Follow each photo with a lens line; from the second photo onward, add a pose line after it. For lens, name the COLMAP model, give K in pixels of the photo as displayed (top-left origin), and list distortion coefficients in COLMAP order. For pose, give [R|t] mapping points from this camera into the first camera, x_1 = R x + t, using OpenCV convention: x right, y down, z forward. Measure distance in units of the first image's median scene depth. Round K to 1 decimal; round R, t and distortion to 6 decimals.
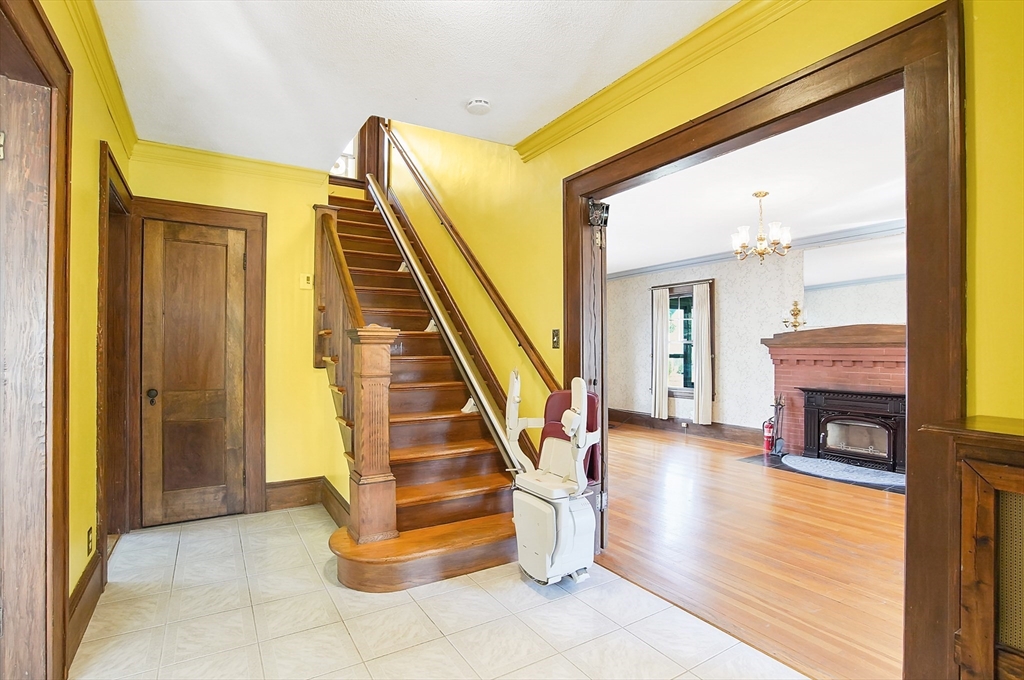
lens RADIAL K [[480.2, 0, 508.1], [0, 480.2, 353.8], [0, 0, 1]] dist [0.000773, 0.000435]
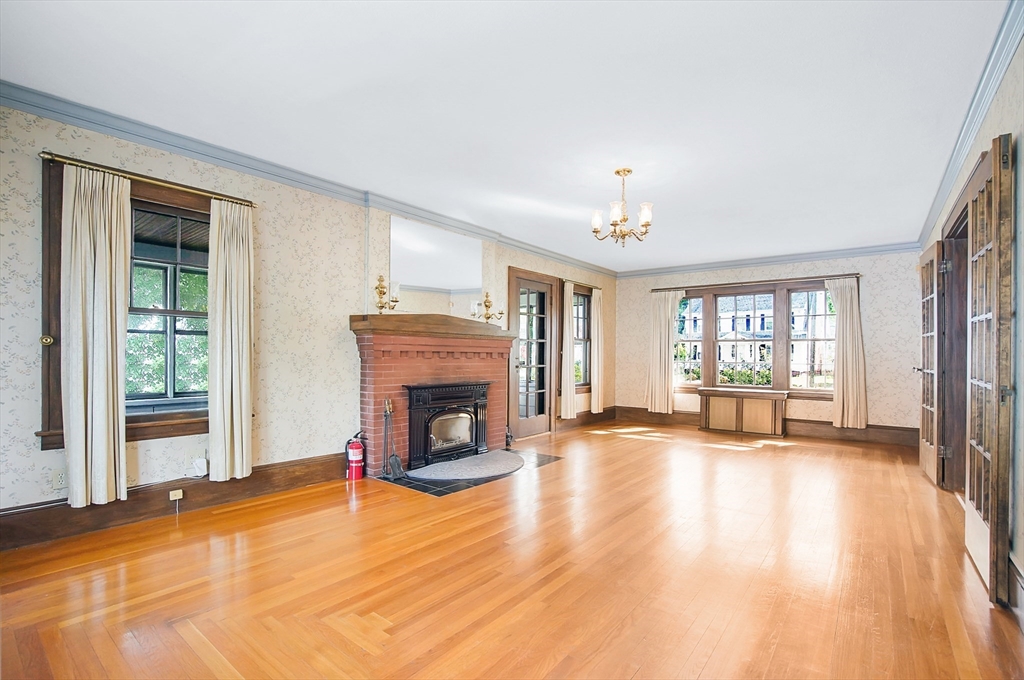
lens RADIAL K [[487.1, 0, 512.0], [0, 487.1, 340.0], [0, 0, 1]] dist [-0.001262, -0.000051]
pose [[-0.308512, 0.019240, 0.951026, -0.216308], [-0.010716, 0.999662, -0.023701, 0.010997], [-0.951160, -0.017503, -0.308201, 1.040241]]
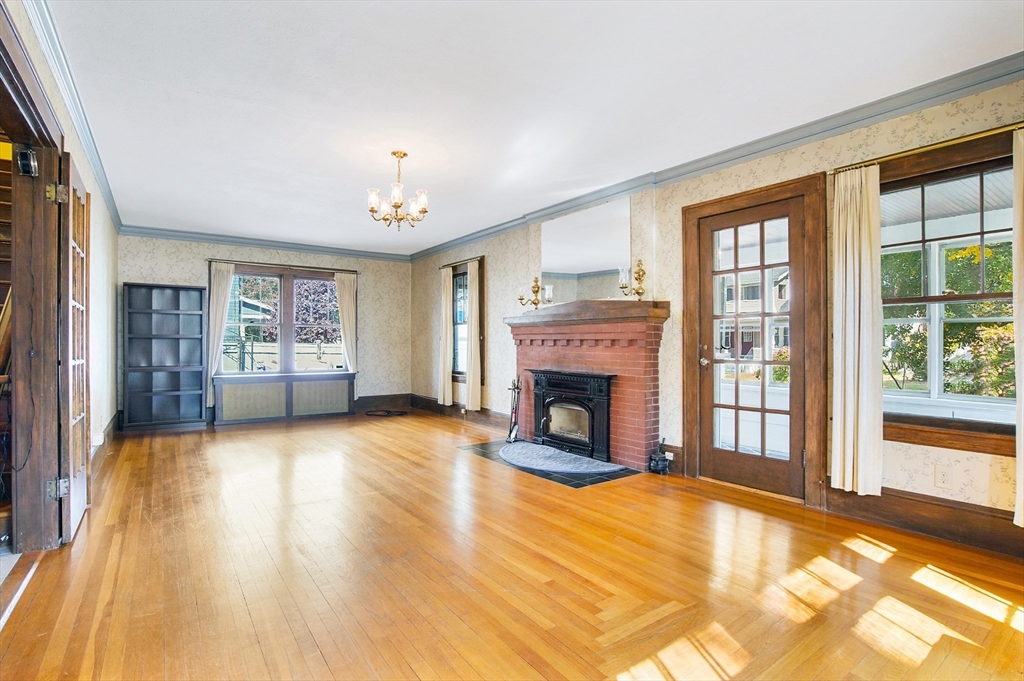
lens RADIAL K [[490.0, 0, 476.7], [0, 490.0, 345.4], [0, 0, 1]] dist [-0.000610, -0.000020]
pose [[0.999897, -0.001951, 0.014231, 0.468606], [0.001927, 0.999997, 0.001727, 0.021036], [-0.014235, -0.001699, 0.999897, 0.046218]]
